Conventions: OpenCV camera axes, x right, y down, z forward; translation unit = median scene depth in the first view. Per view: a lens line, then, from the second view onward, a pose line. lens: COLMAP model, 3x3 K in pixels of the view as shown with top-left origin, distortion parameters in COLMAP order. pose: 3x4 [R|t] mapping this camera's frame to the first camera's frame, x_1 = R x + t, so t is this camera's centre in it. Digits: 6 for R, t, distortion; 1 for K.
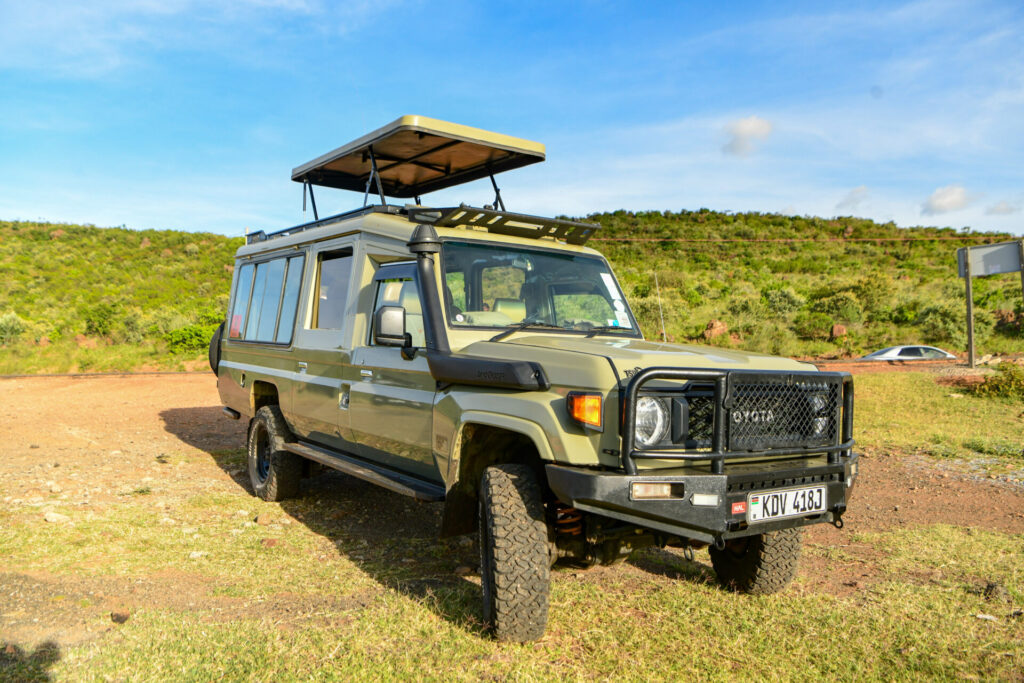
lens RADIAL K [[800.6, 0, 512.0], [0, 800.6, 341.5], [0, 0, 1]] dist [-0.043437, 0.016361]
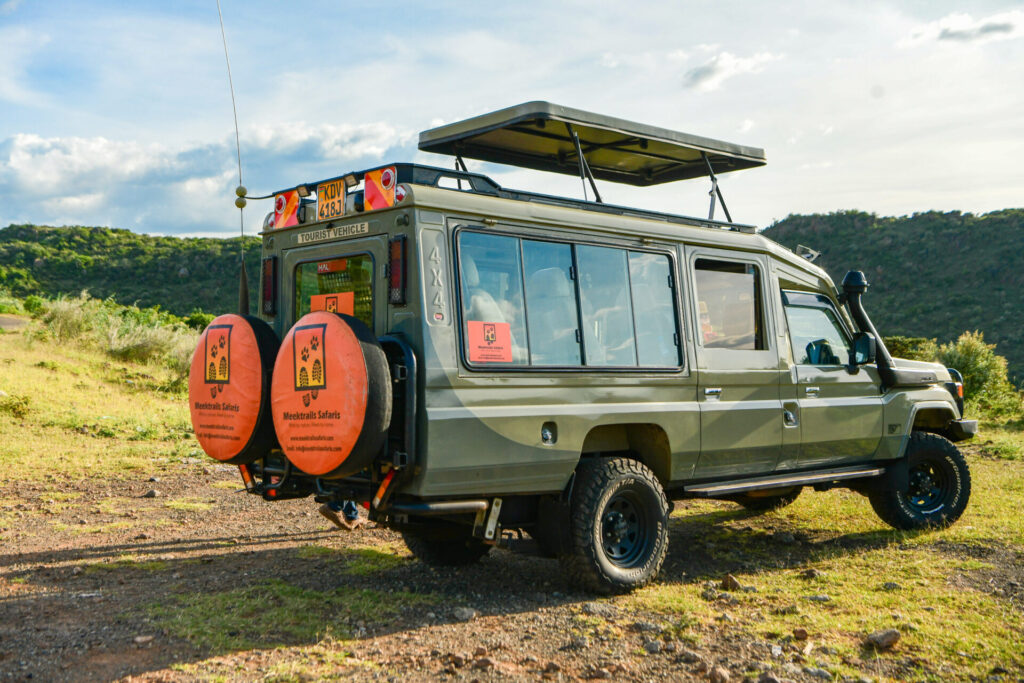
lens RADIAL K [[1122.8, 0, 504.7], [0, 1122.8, 342.3], [0, 0, 1]] dist [0.060278, 0.013051]
pose [[-0.136601, -0.013427, 0.990535, -1.311645], [-0.006171, 0.999900, 0.012703, -0.033909], [-0.990607, -0.004377, -0.136670, 1.280681]]
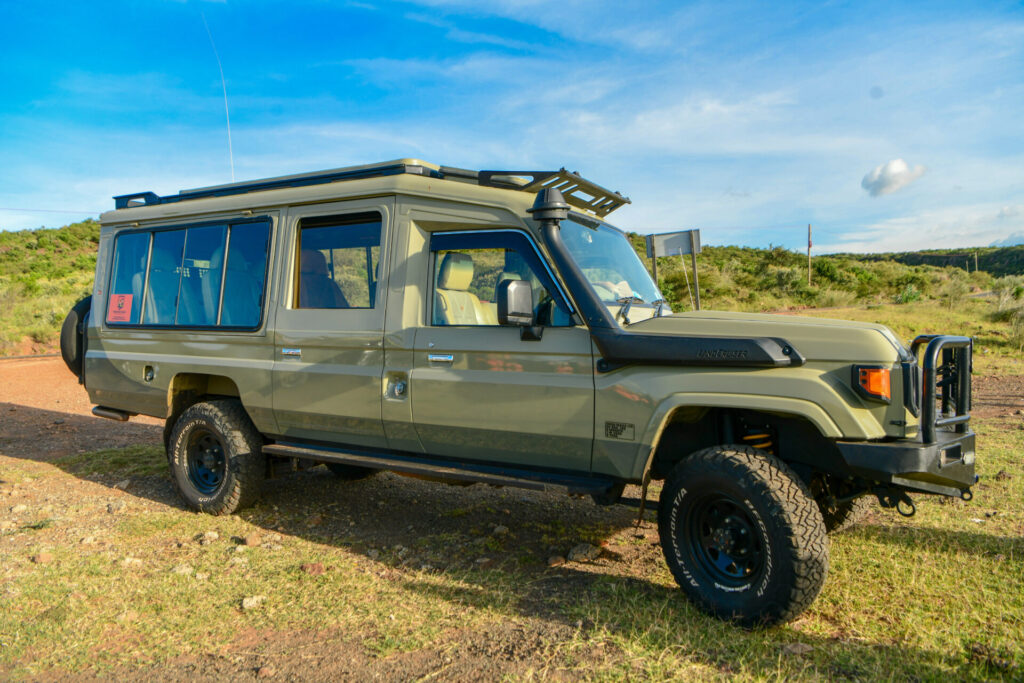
lens RADIAL K [[698.5, 0, 504.6], [0, 698.5, 341.7], [0, 0, 1]] dist [-0.068487, 0.007095]
pose [[0.896551, -0.042825, 0.440866, -0.353993], [0.024893, 0.998614, 0.046380, -0.008767], [-0.442241, -0.030607, 0.896374, 0.226384]]
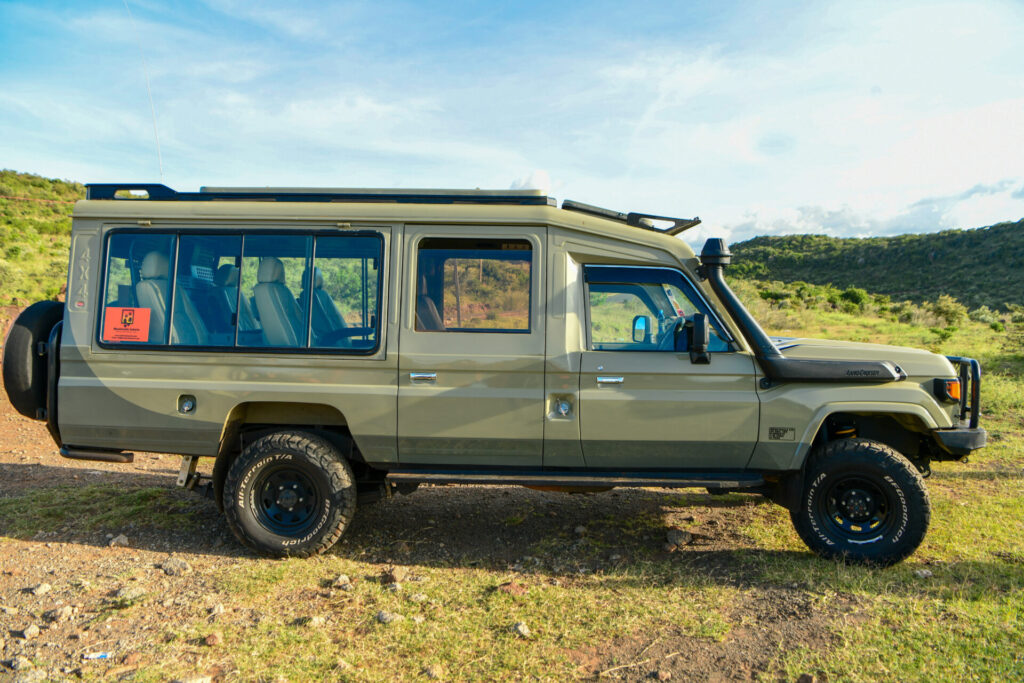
lens RADIAL K [[698.5, 0, 504.6], [0, 698.5, 341.7], [0, 0, 1]] dist [-0.068487, 0.007095]
pose [[0.585629, -0.054015, 0.808777, -0.729445], [0.004262, 0.997969, 0.063564, -0.046784], [-0.810568, -0.033778, 0.584670, 0.478162]]
